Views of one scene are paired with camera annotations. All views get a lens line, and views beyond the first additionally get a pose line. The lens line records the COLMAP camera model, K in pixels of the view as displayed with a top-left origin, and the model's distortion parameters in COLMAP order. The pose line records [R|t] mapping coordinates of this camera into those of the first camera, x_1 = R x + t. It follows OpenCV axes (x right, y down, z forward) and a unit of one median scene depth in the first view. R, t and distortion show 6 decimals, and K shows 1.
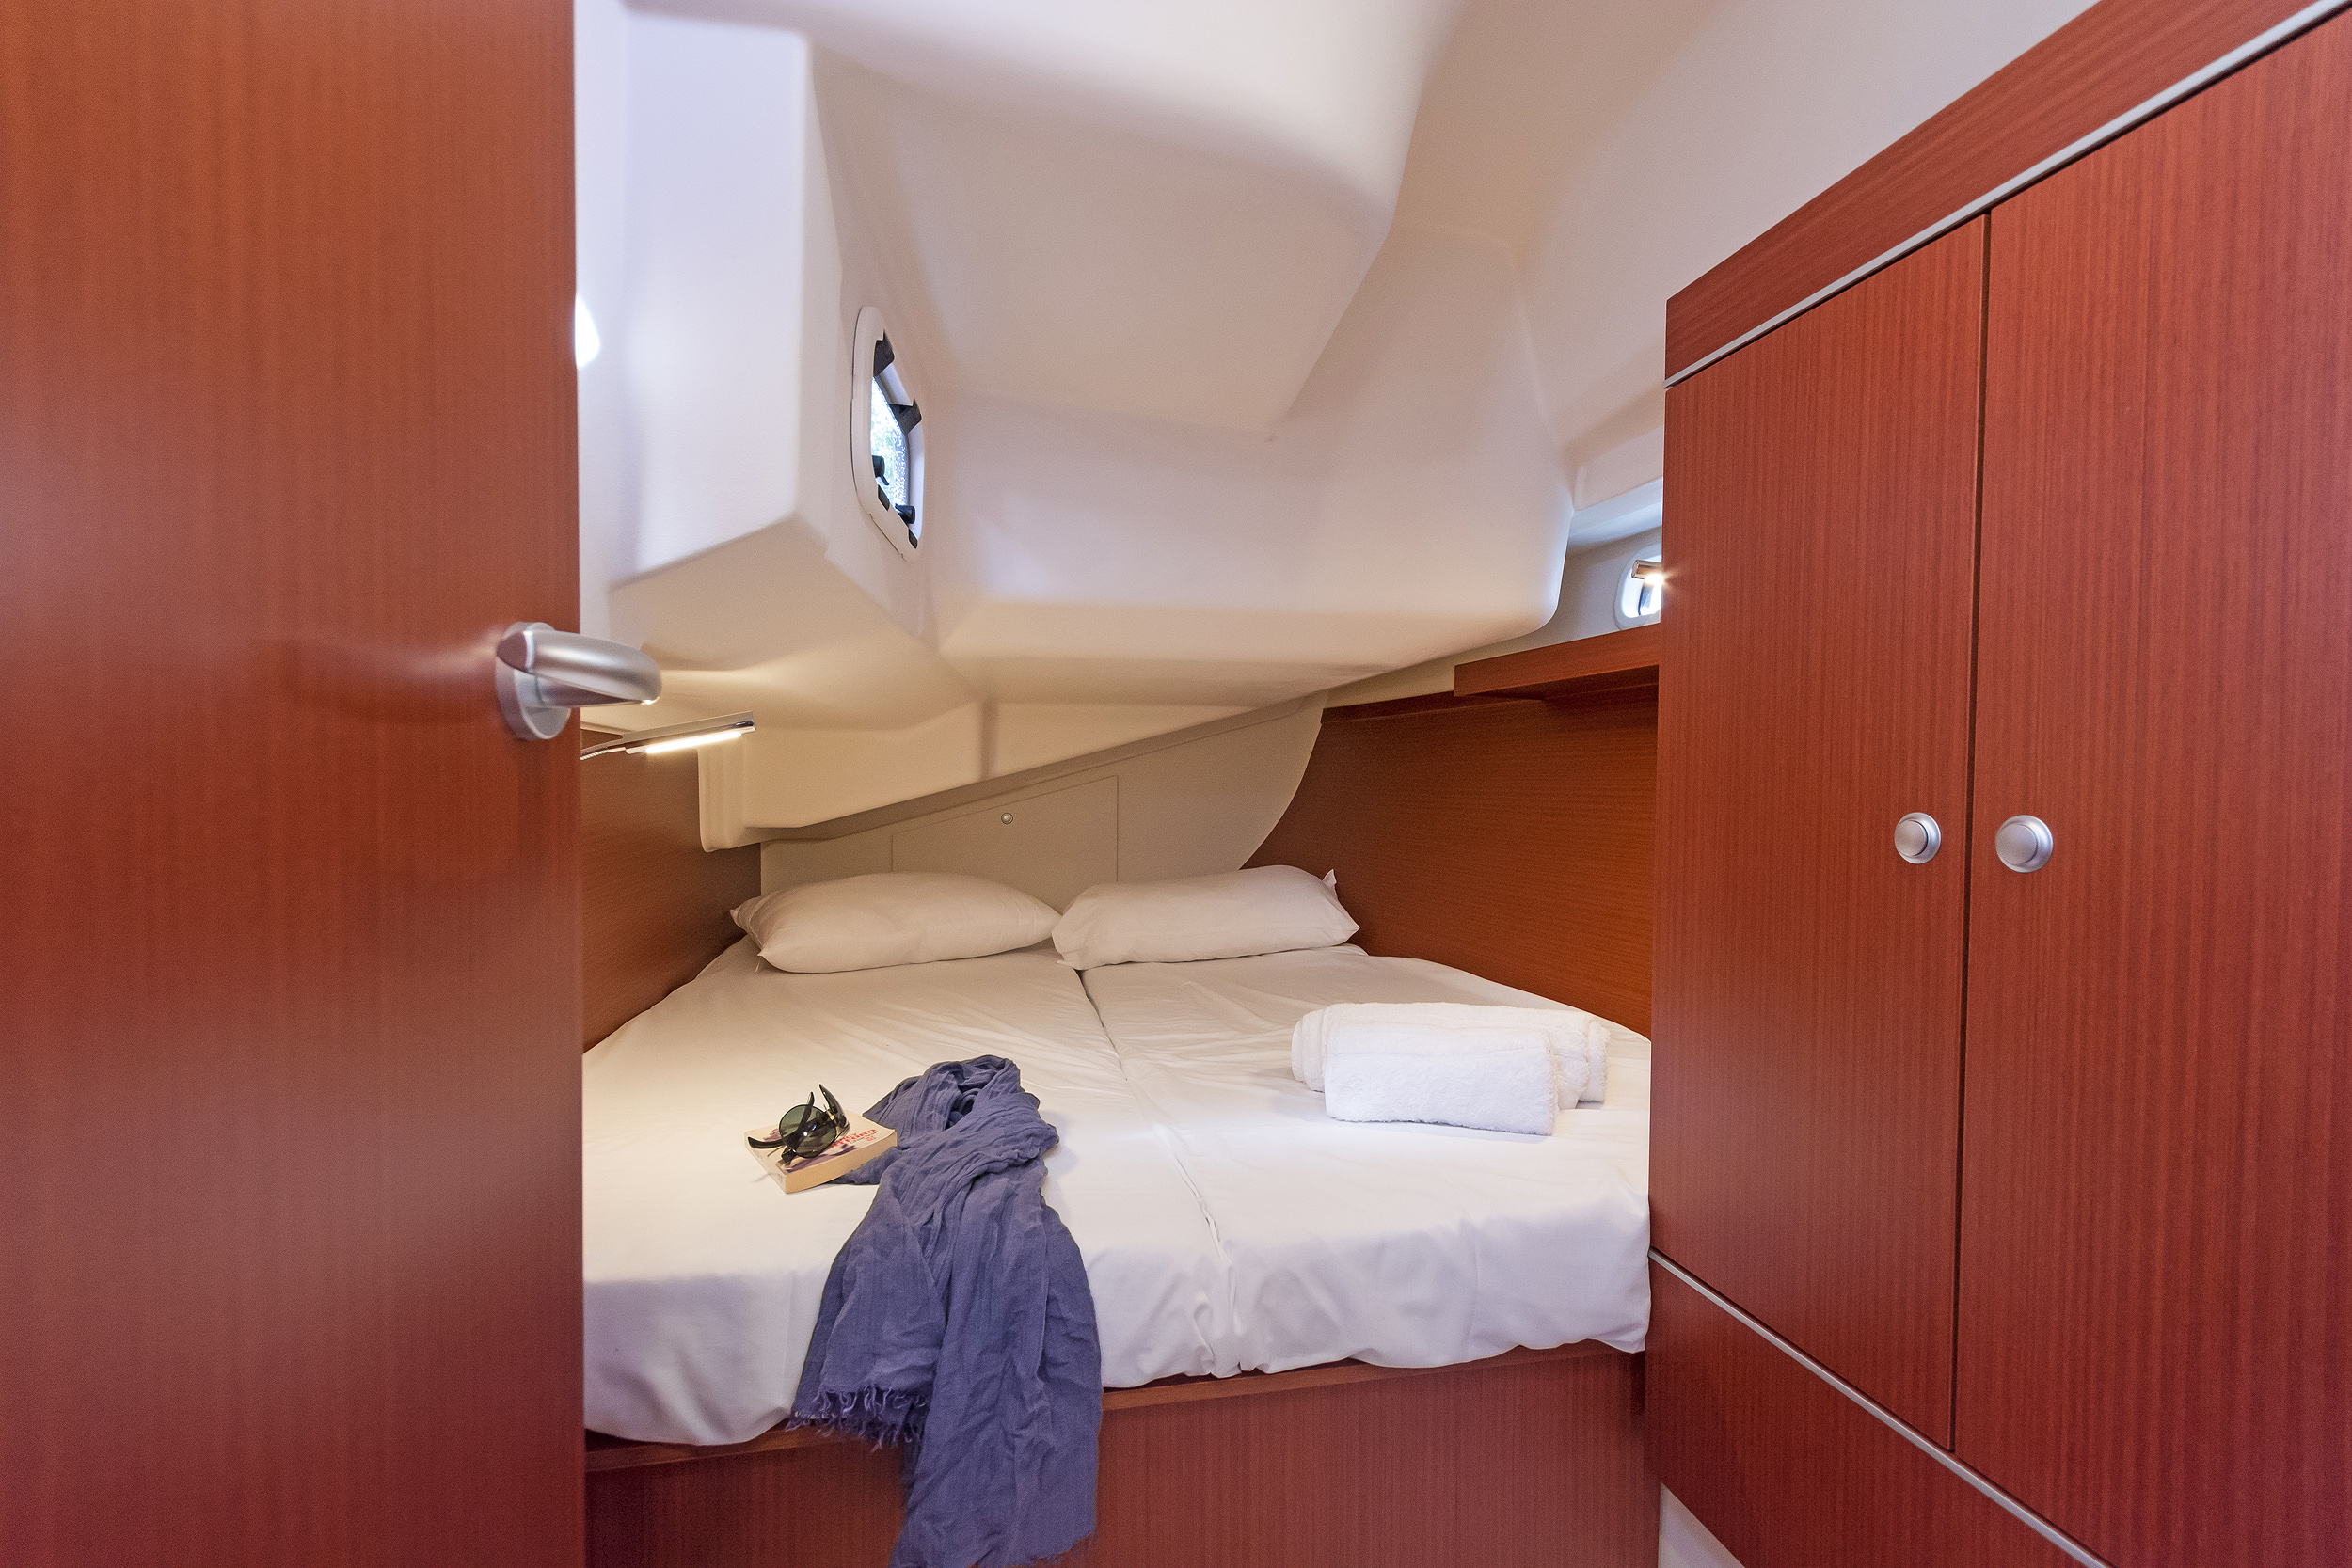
lens RADIAL K [[1071.9, 0, 1127.0], [0, 1071.9, 779.0], [0, 0, 1]] dist [0.011578, 0.000433]
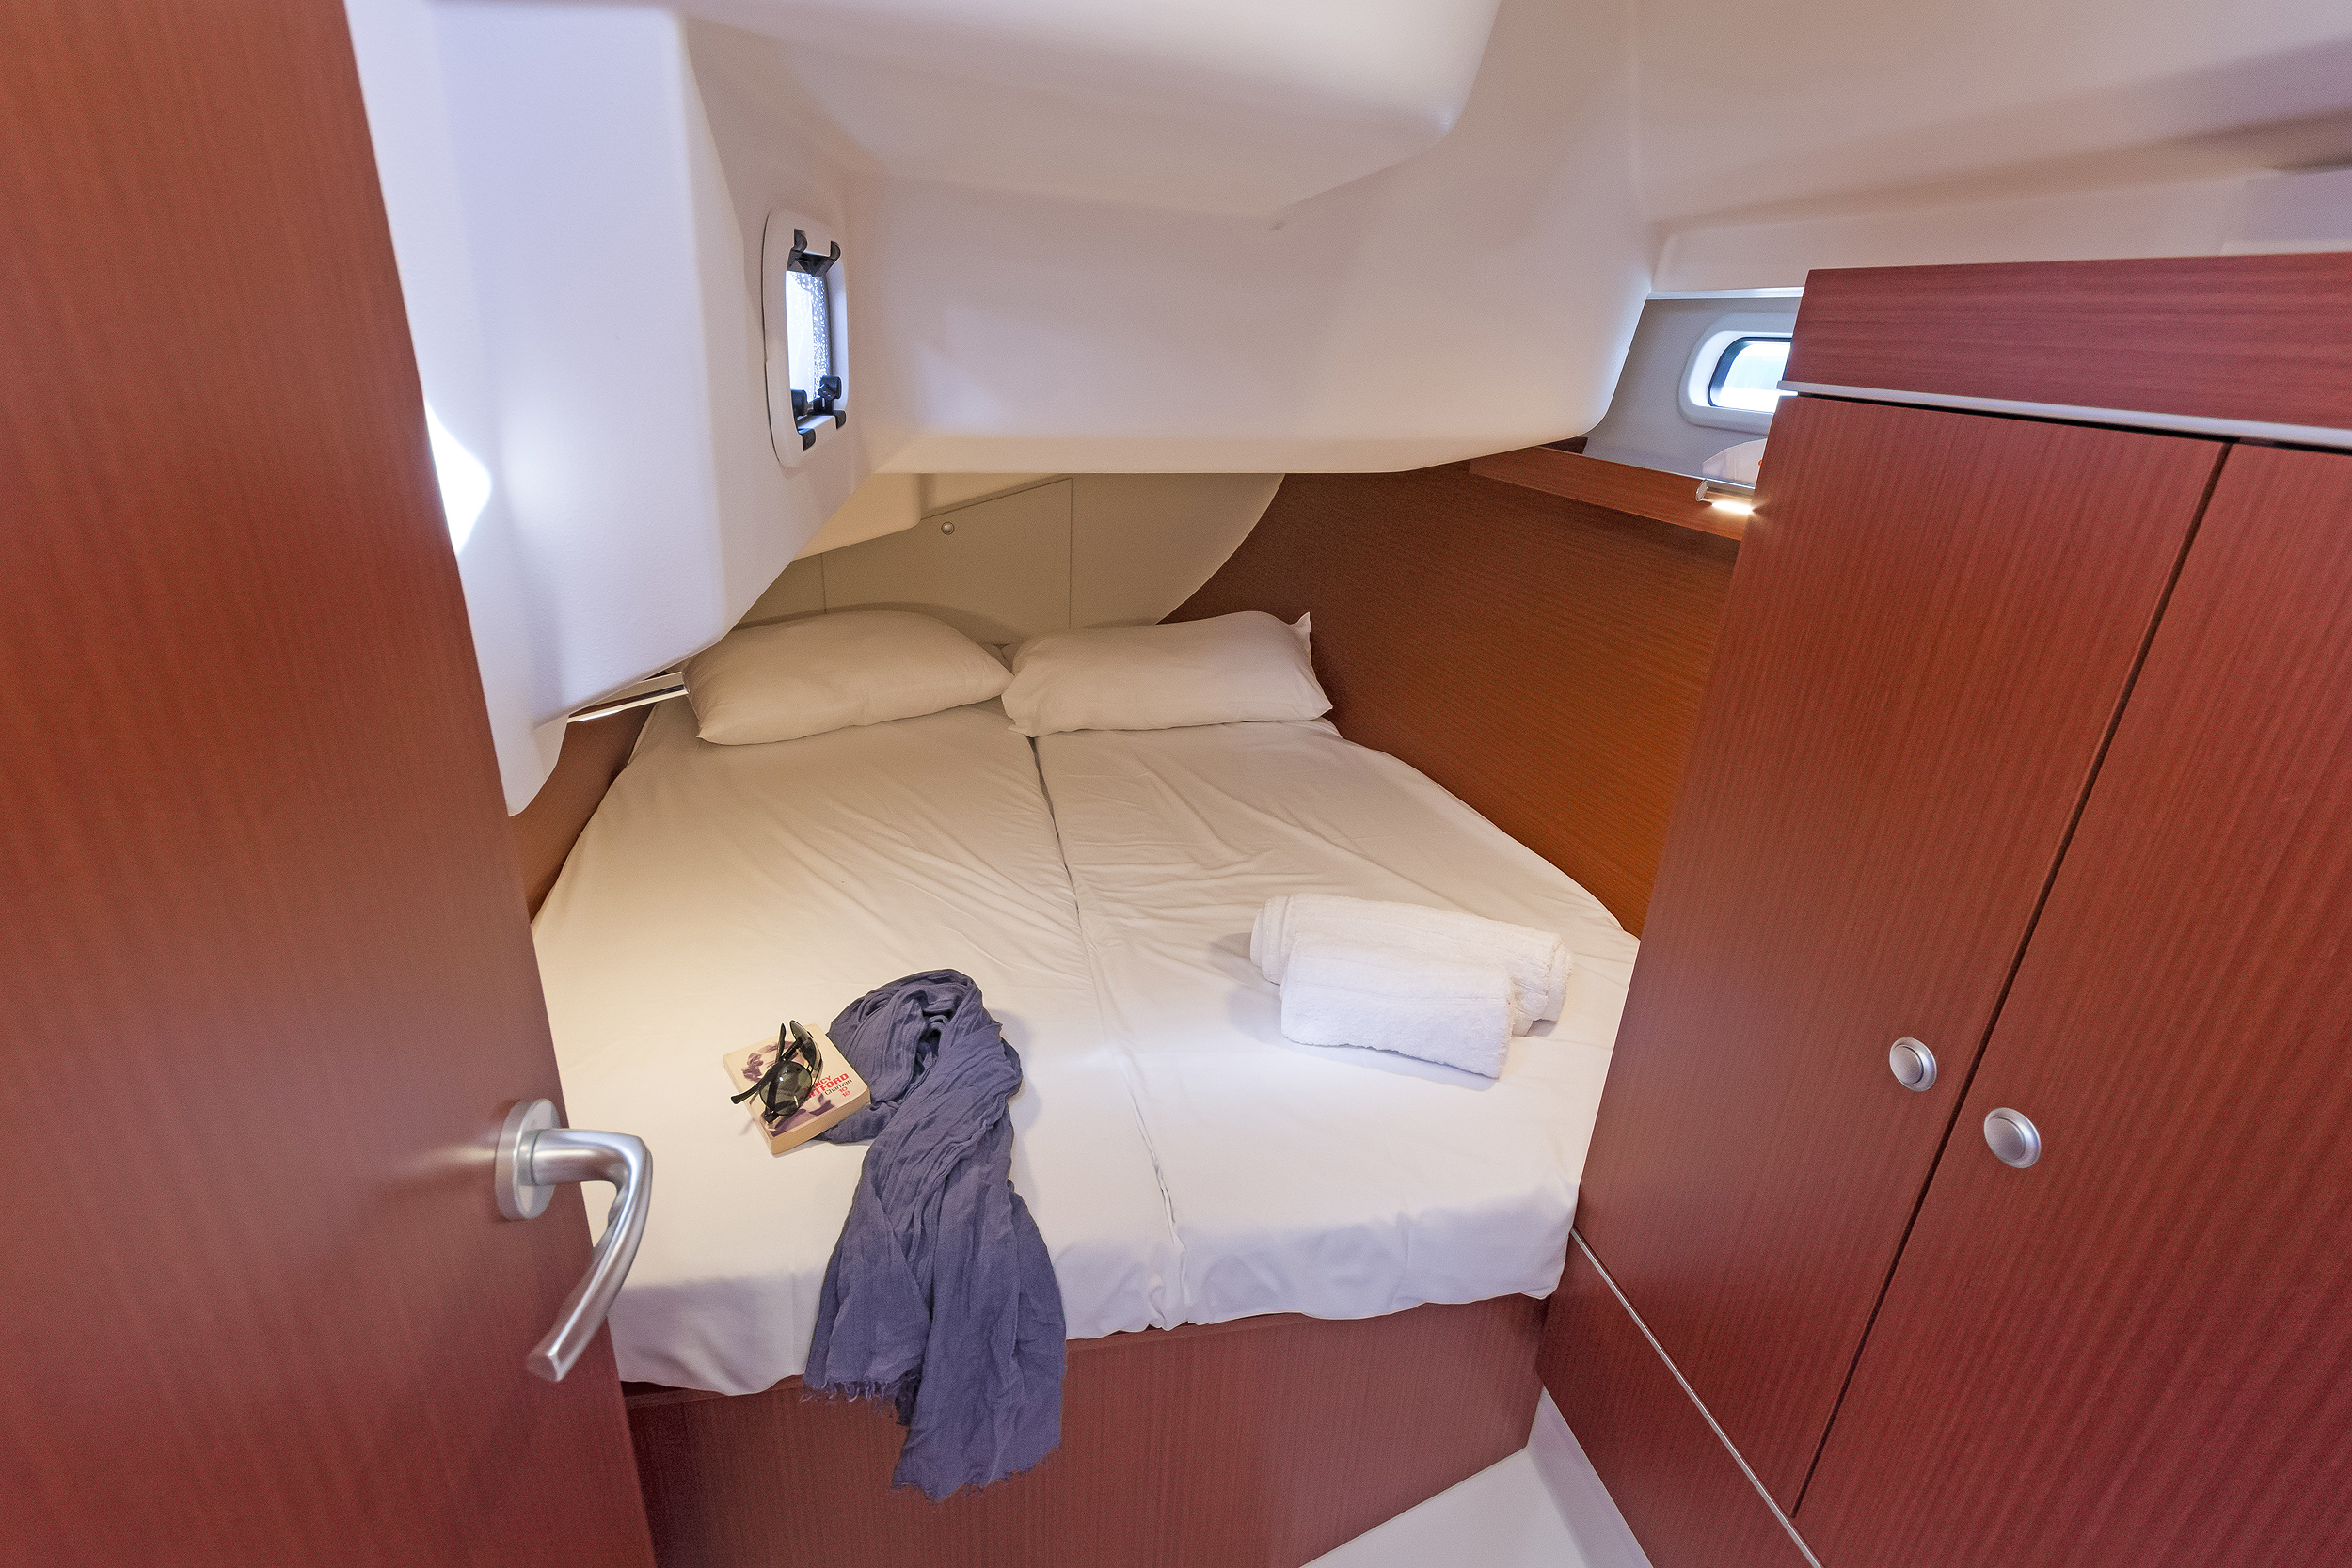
lens RADIAL K [[1166.0, 0, 1043.7], [0, 1166.0, 785.5], [0, 0, 1]] dist [0.014629, -0.000263]
pose [[0.999699, 0.009549, -0.022601, -0.024449], [-0.000139, 0.923349, 0.383963, -0.450598], [0.024535, -0.383844, 0.923072, 0.072787]]
